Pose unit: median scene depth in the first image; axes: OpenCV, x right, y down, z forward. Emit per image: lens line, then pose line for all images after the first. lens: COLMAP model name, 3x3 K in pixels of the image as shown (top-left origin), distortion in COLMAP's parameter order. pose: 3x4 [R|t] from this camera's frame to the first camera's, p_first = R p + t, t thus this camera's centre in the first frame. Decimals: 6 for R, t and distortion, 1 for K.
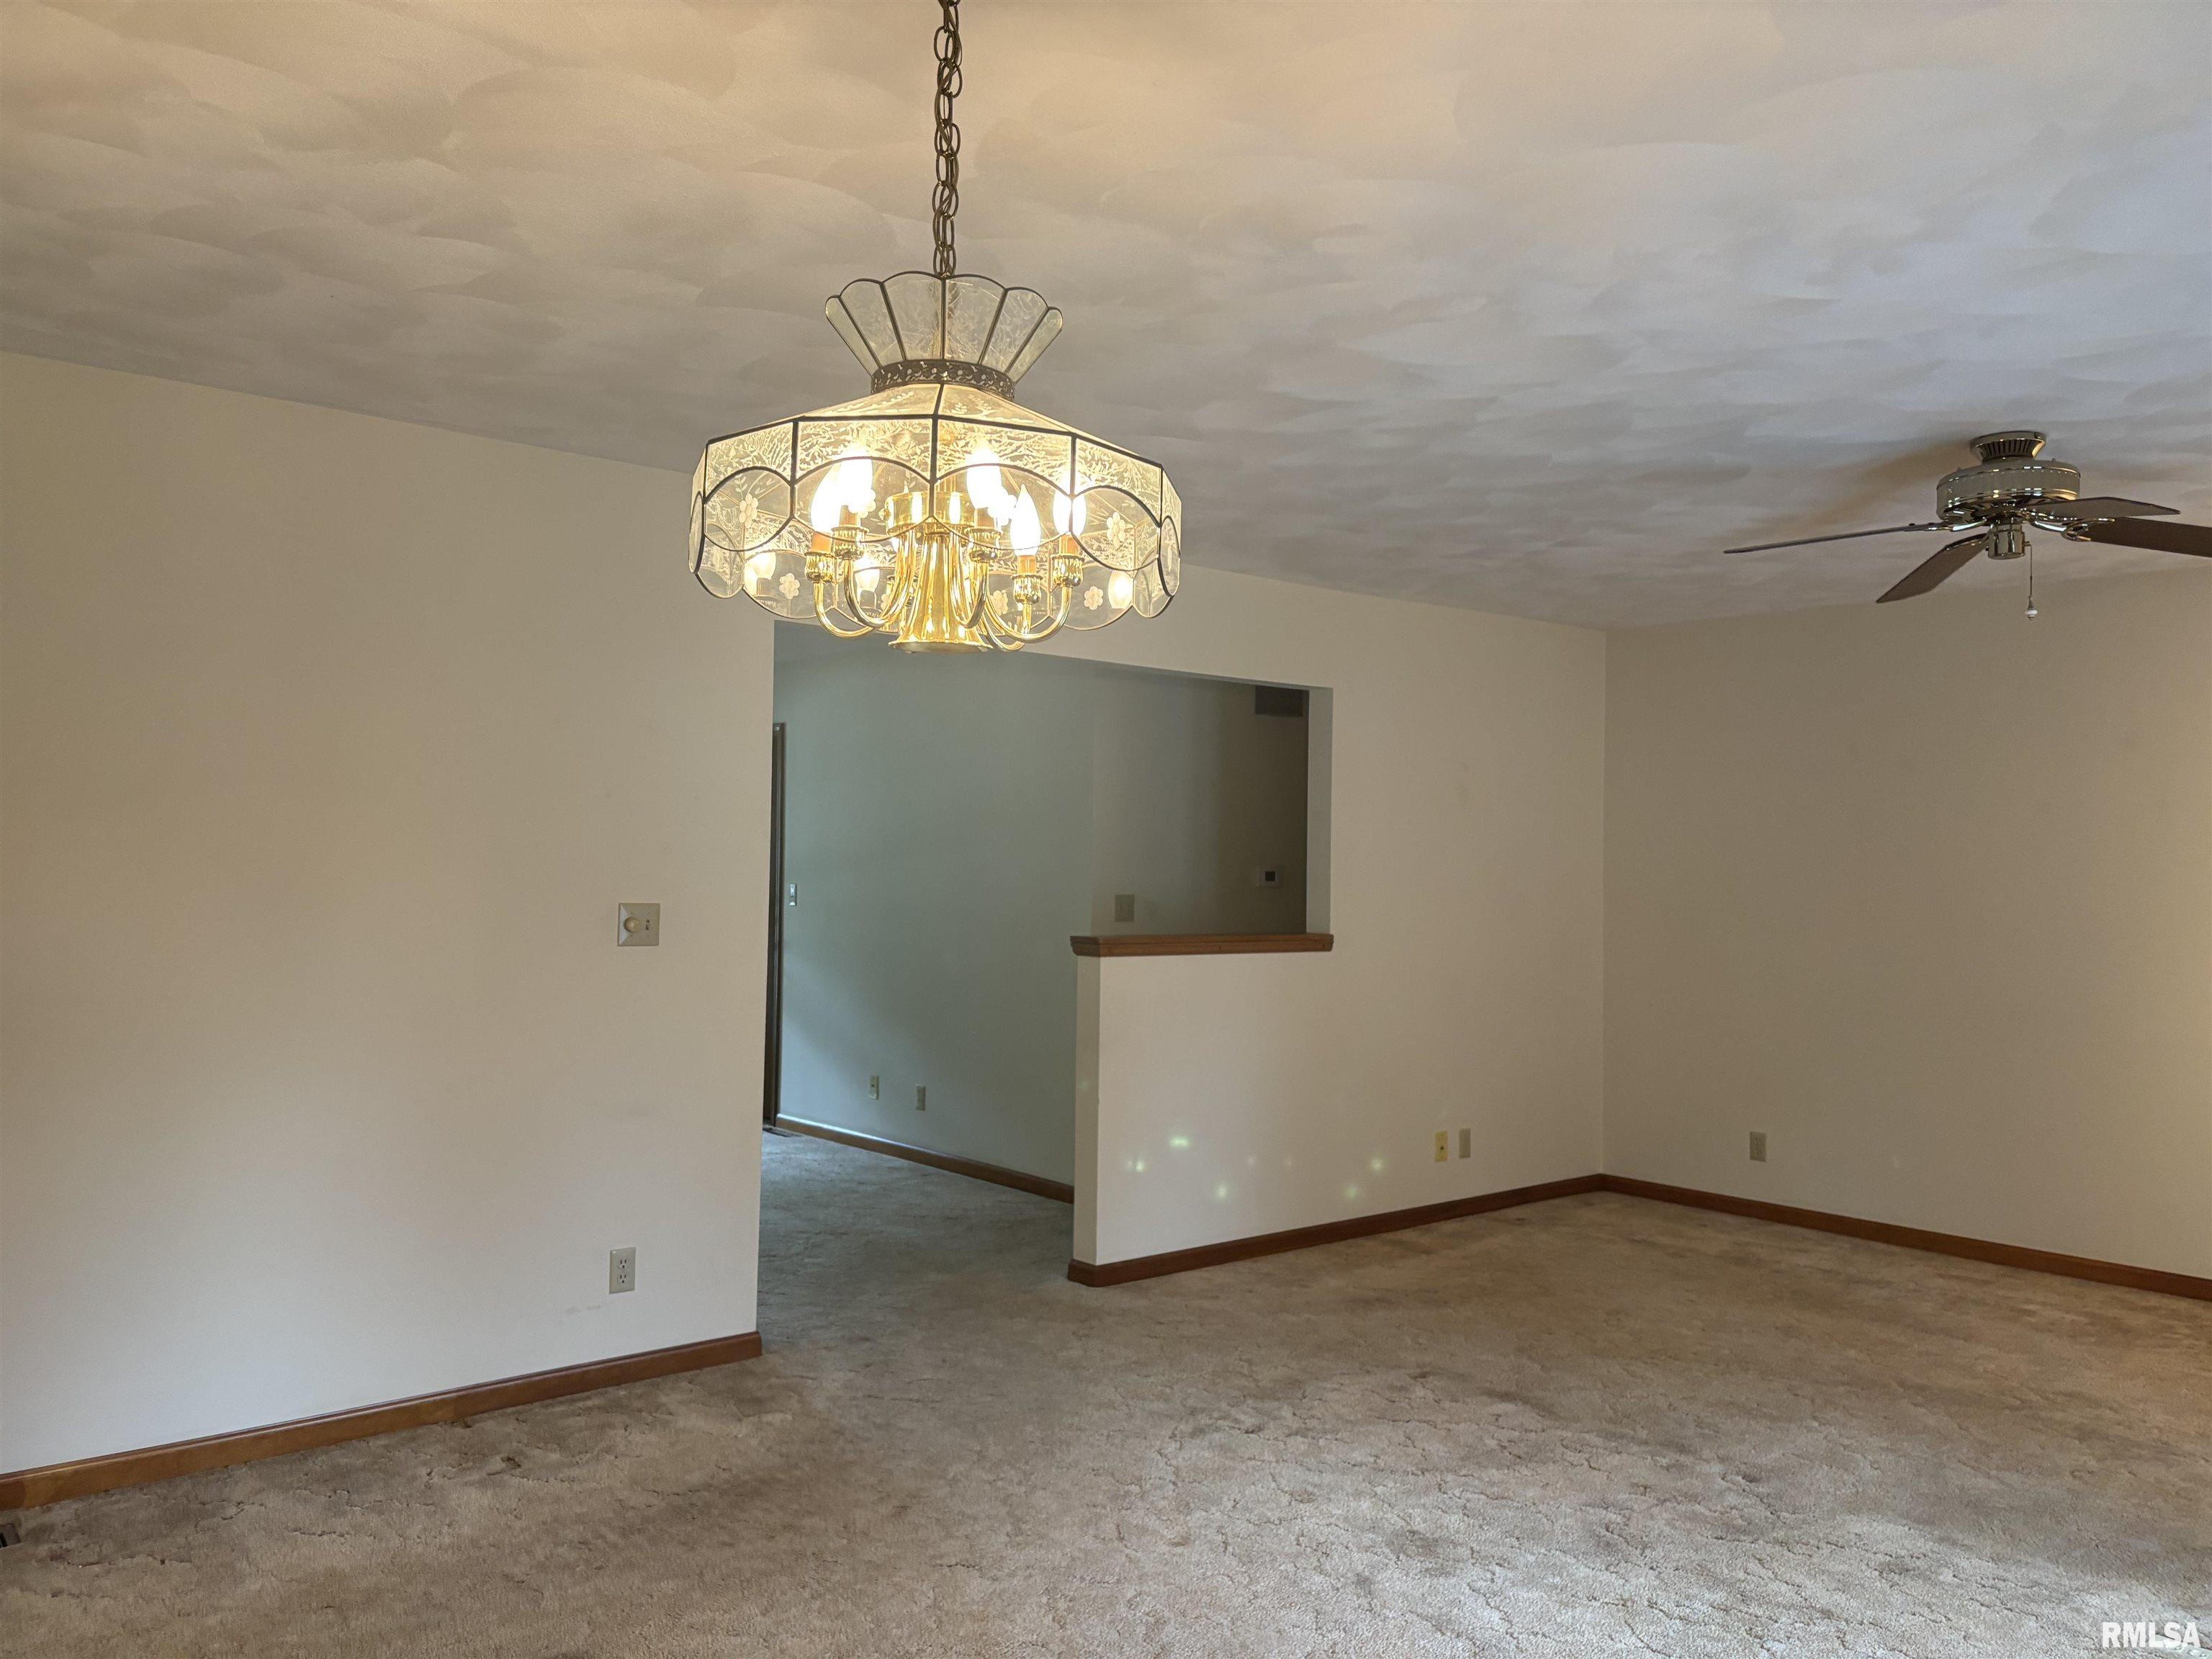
lens RADIAL K [[1687.7, 0, 1106.0], [0, 1687.7, 829.5], [0, 0, 1]] dist [0.021419, -0.006449]
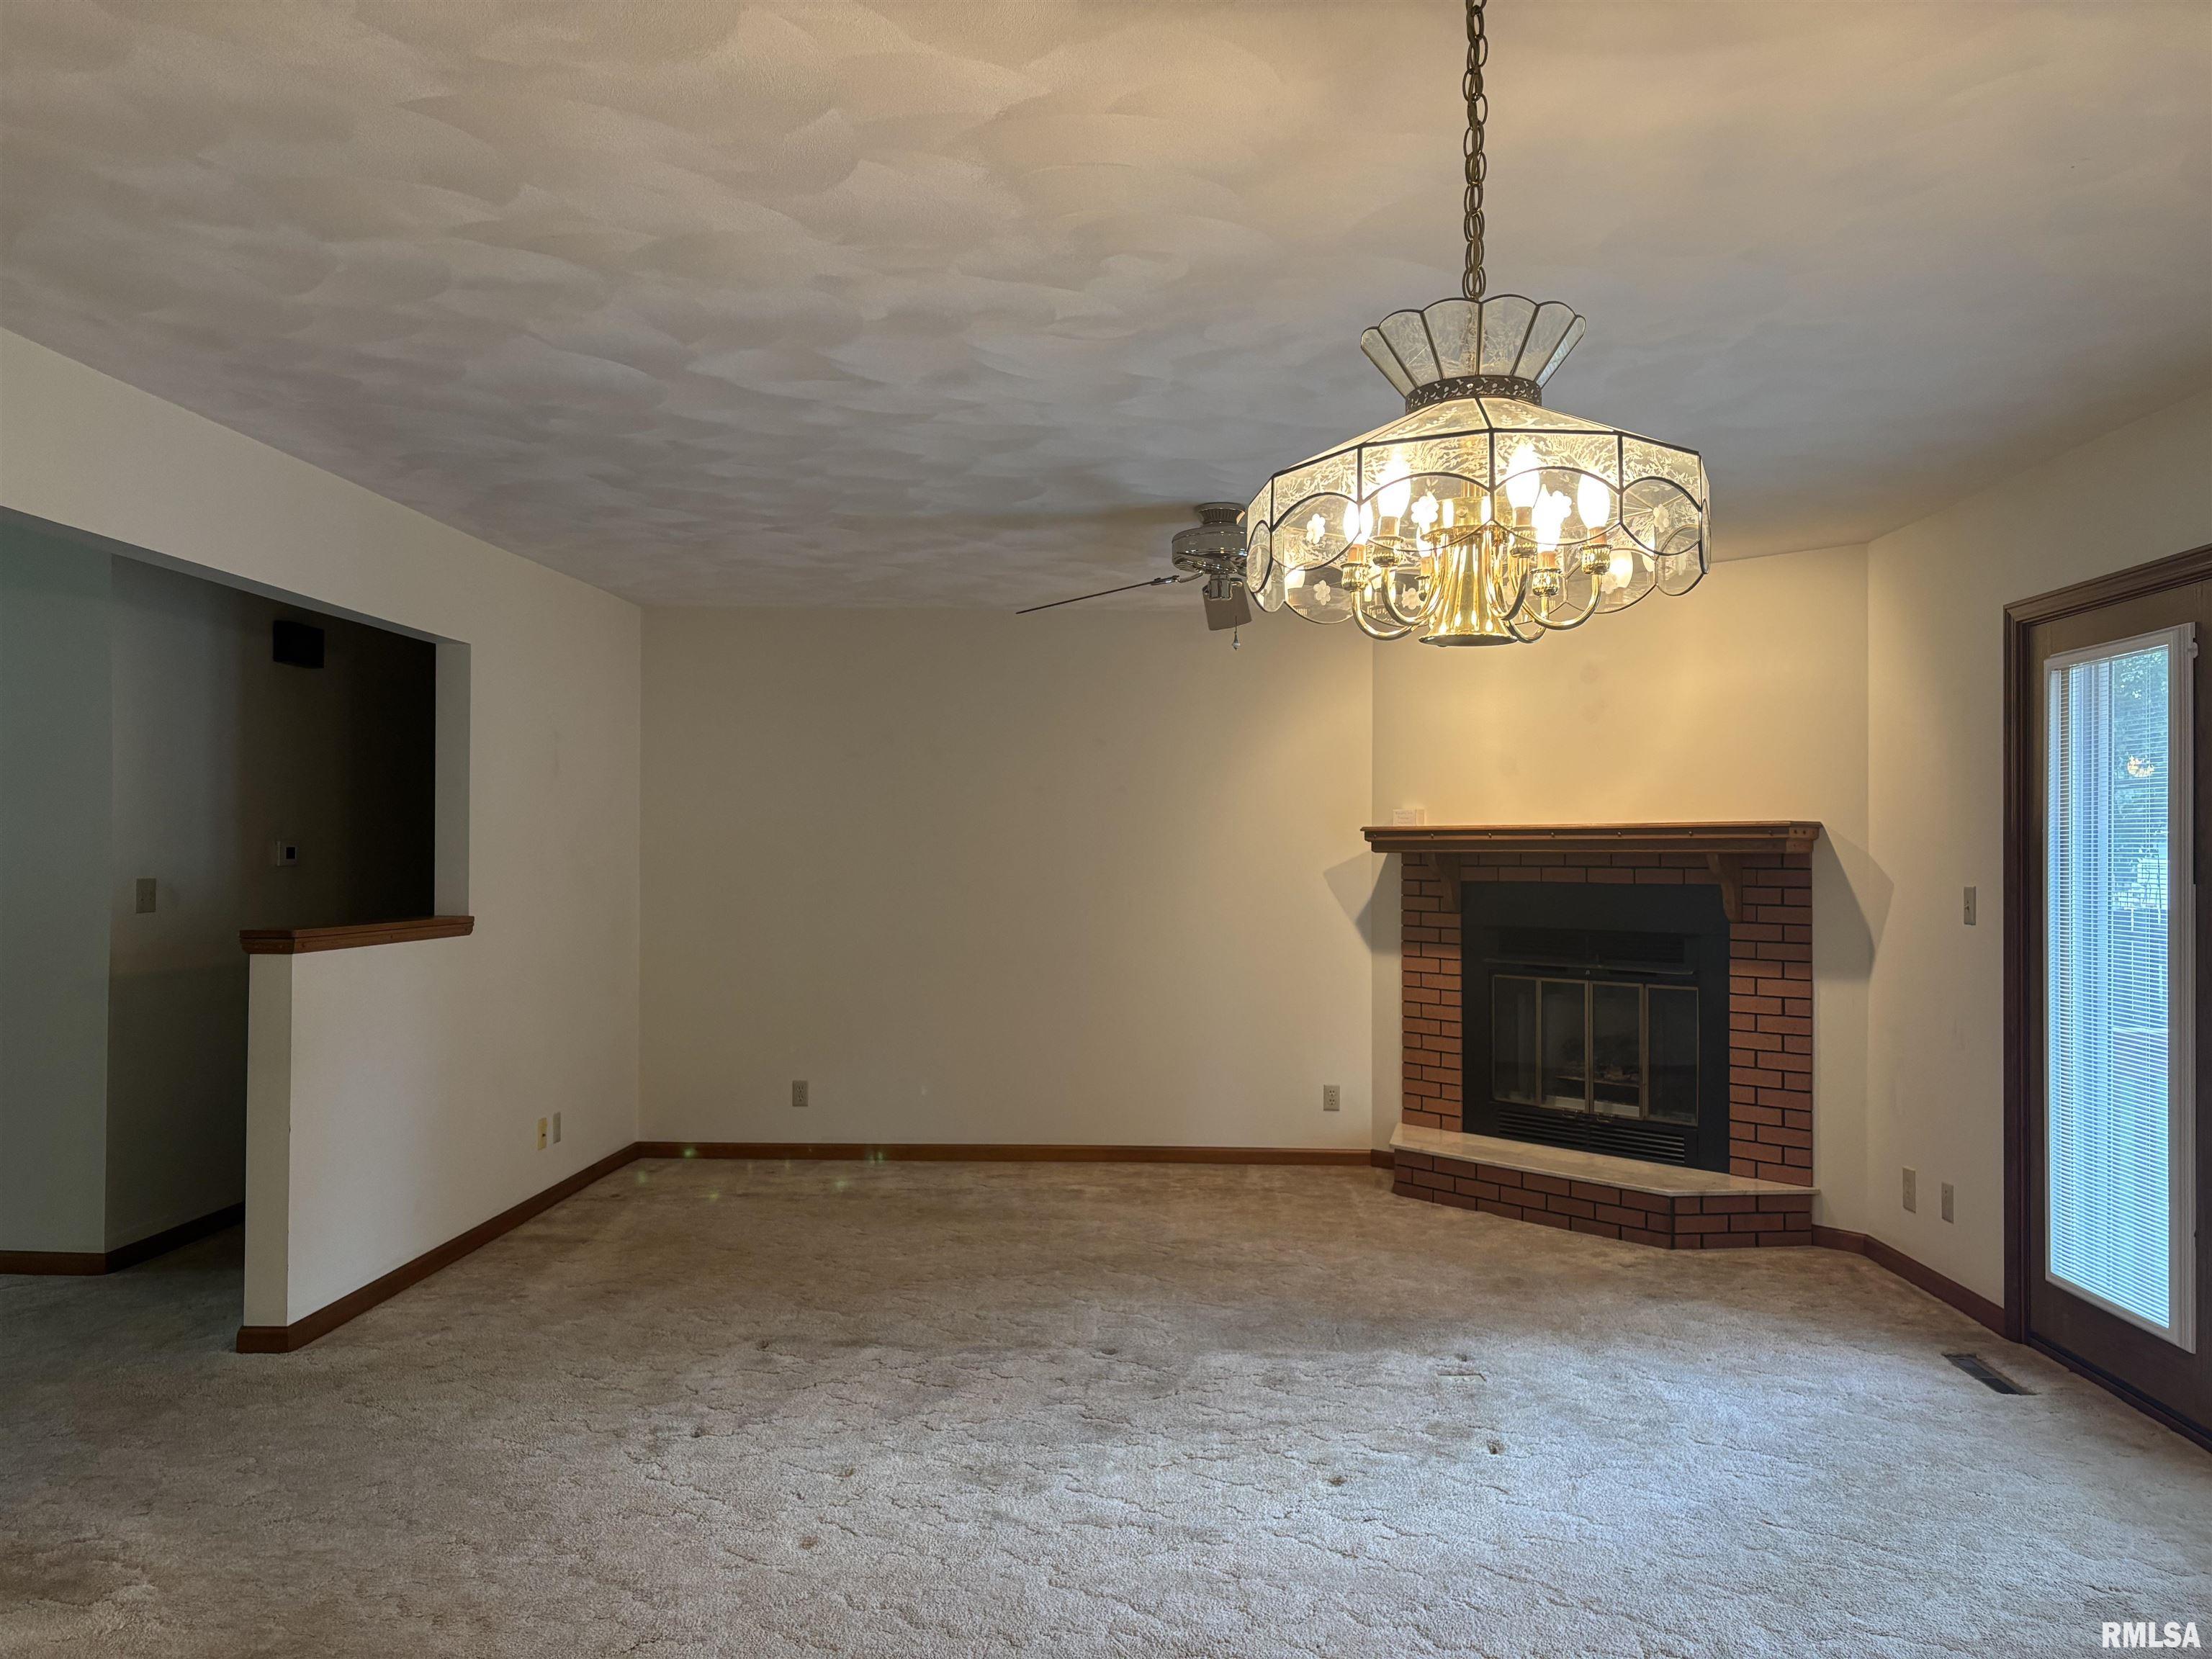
lens RADIAL K [[1673.4, 0, 1153.0], [0, 1673.4, 832.8], [0, 0, 1]] dist [0.005596, 0.002152]
pose [[0.674833, -0.006763, 0.737940, -0.451538], [-0.007939, 0.999834, 0.016424, -0.000591], [-0.737928, -0.016942, 0.674667, 0.187668]]
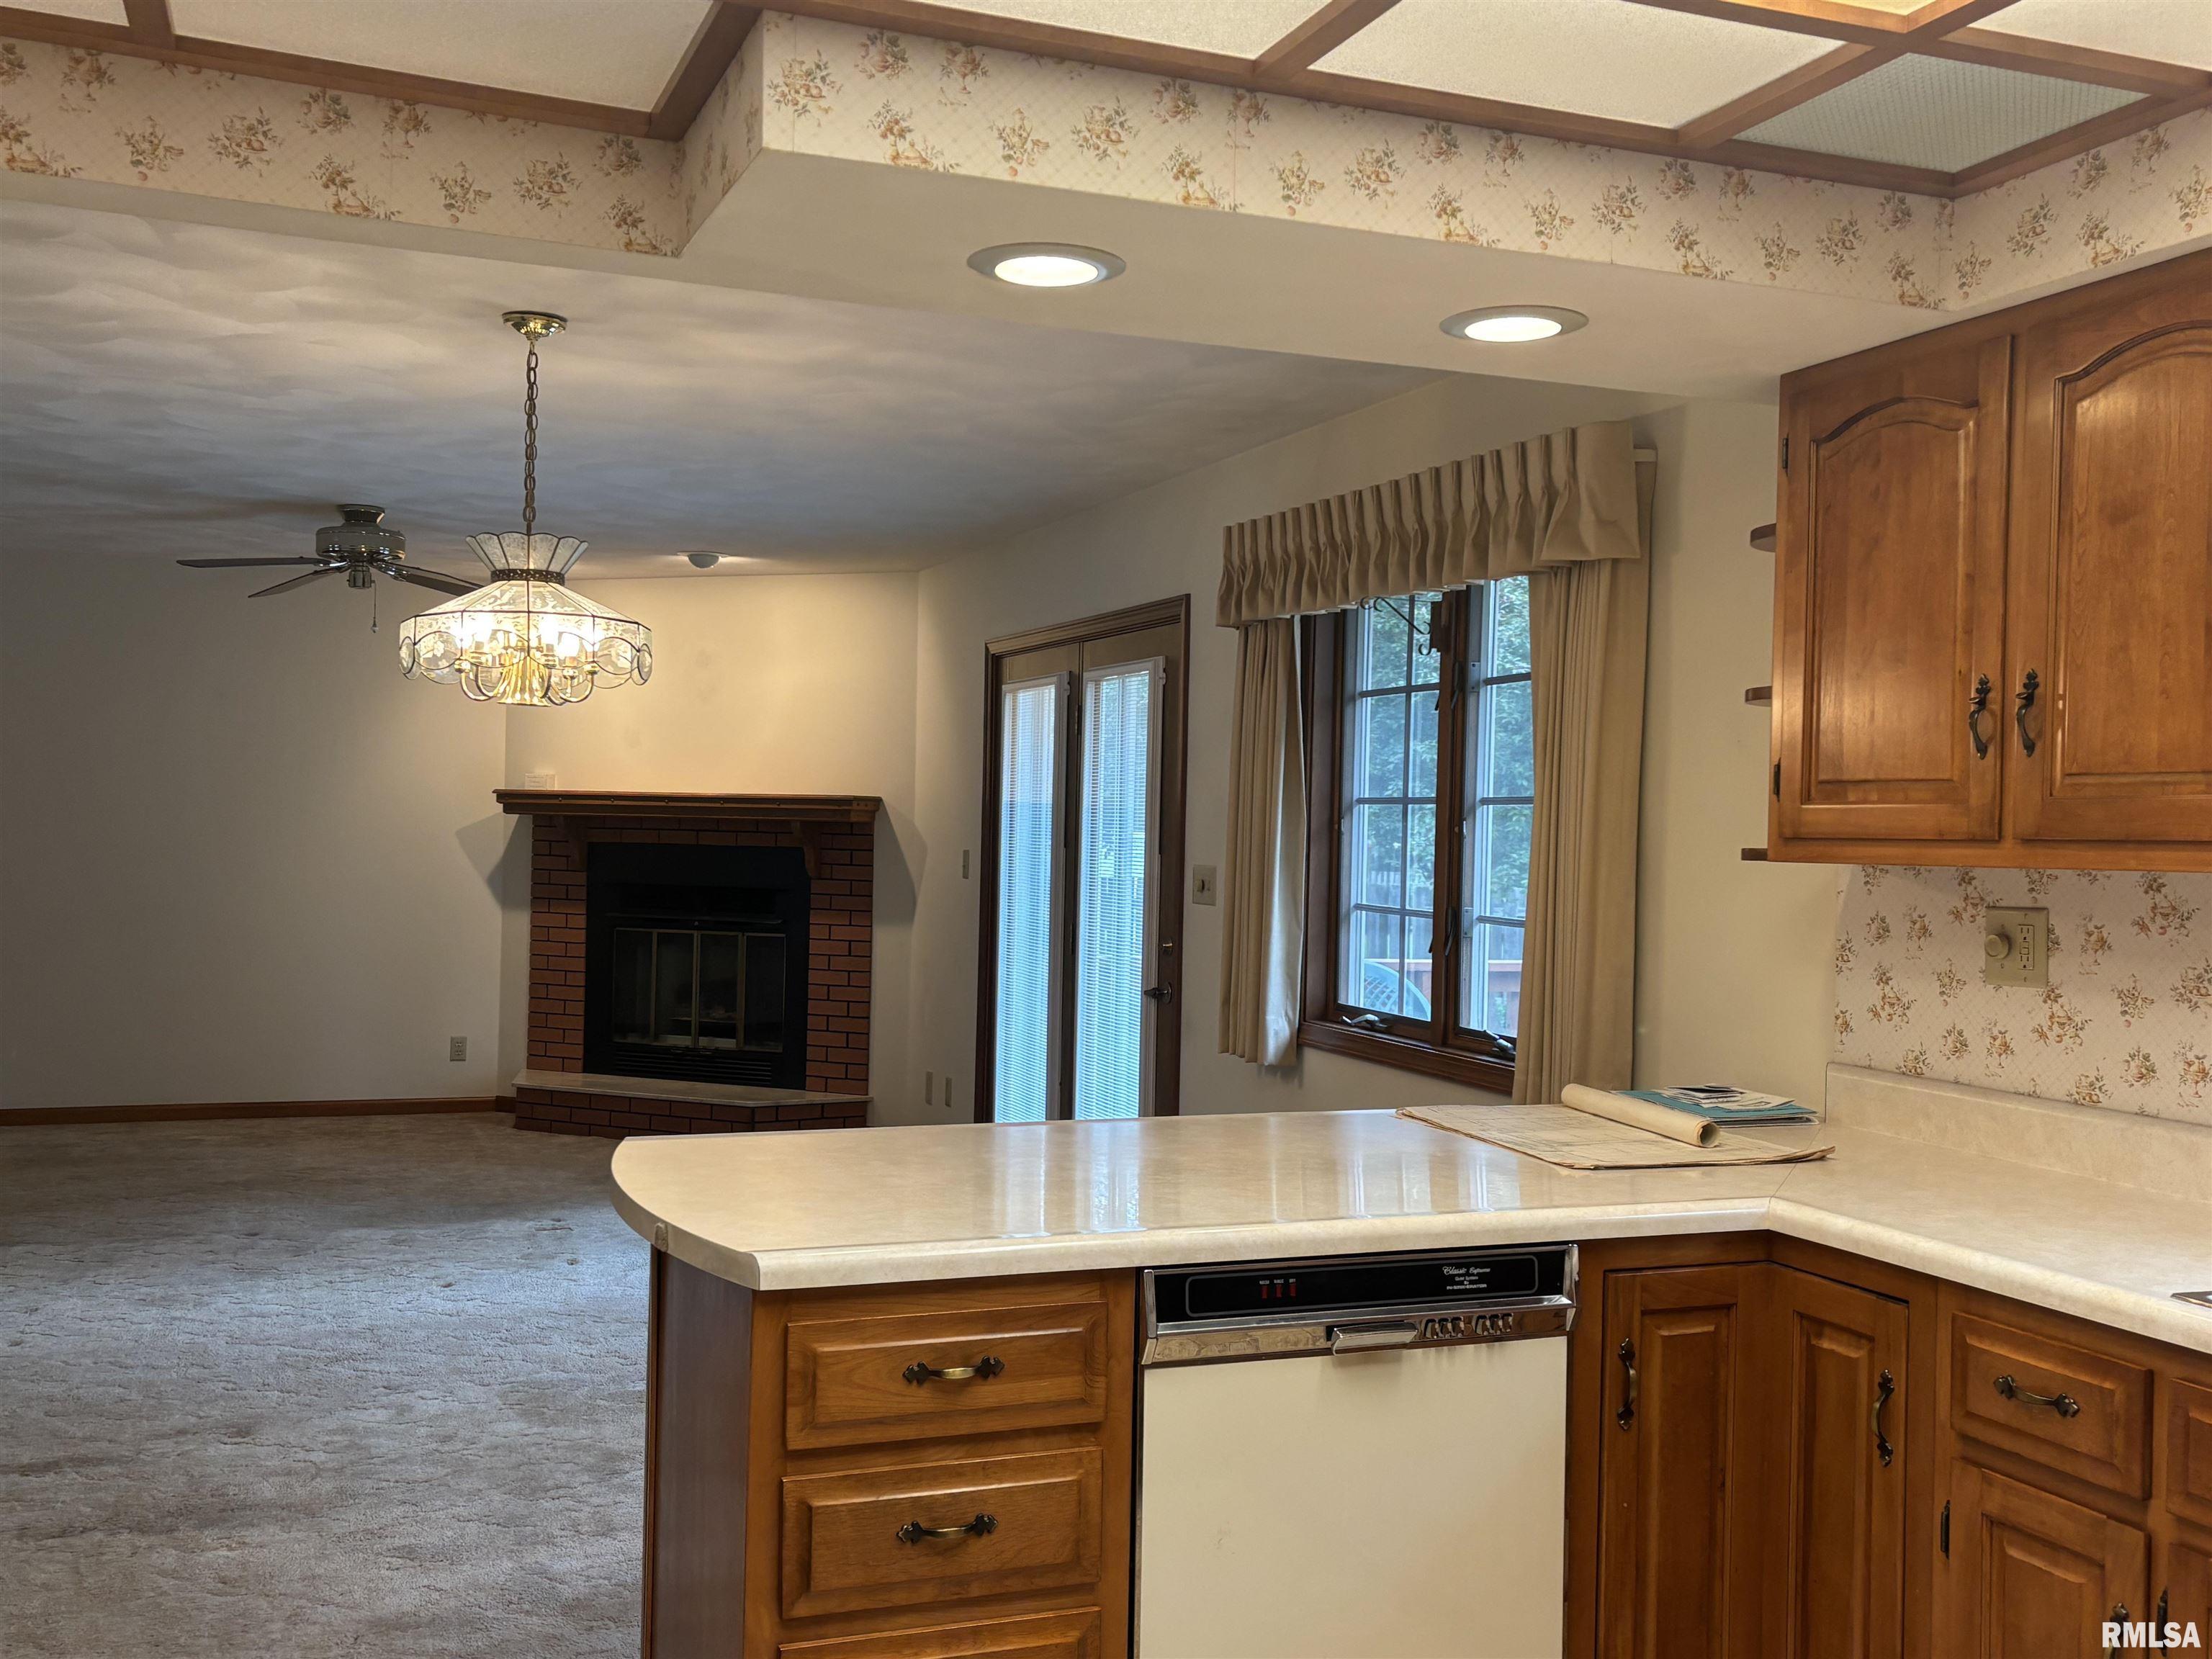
lens RADIAL K [[2160.9, 0, 1189.5], [0, 2160.9, 816.4], [0, 0, 1]] dist [-0.002044, -0.032000]
pose [[0.312872, -0.008951, 0.949753, -1.029922], [-0.036785, 0.999091, 0.021534, -0.029301], [-0.949083, -0.041674, 0.312258, -0.262924]]
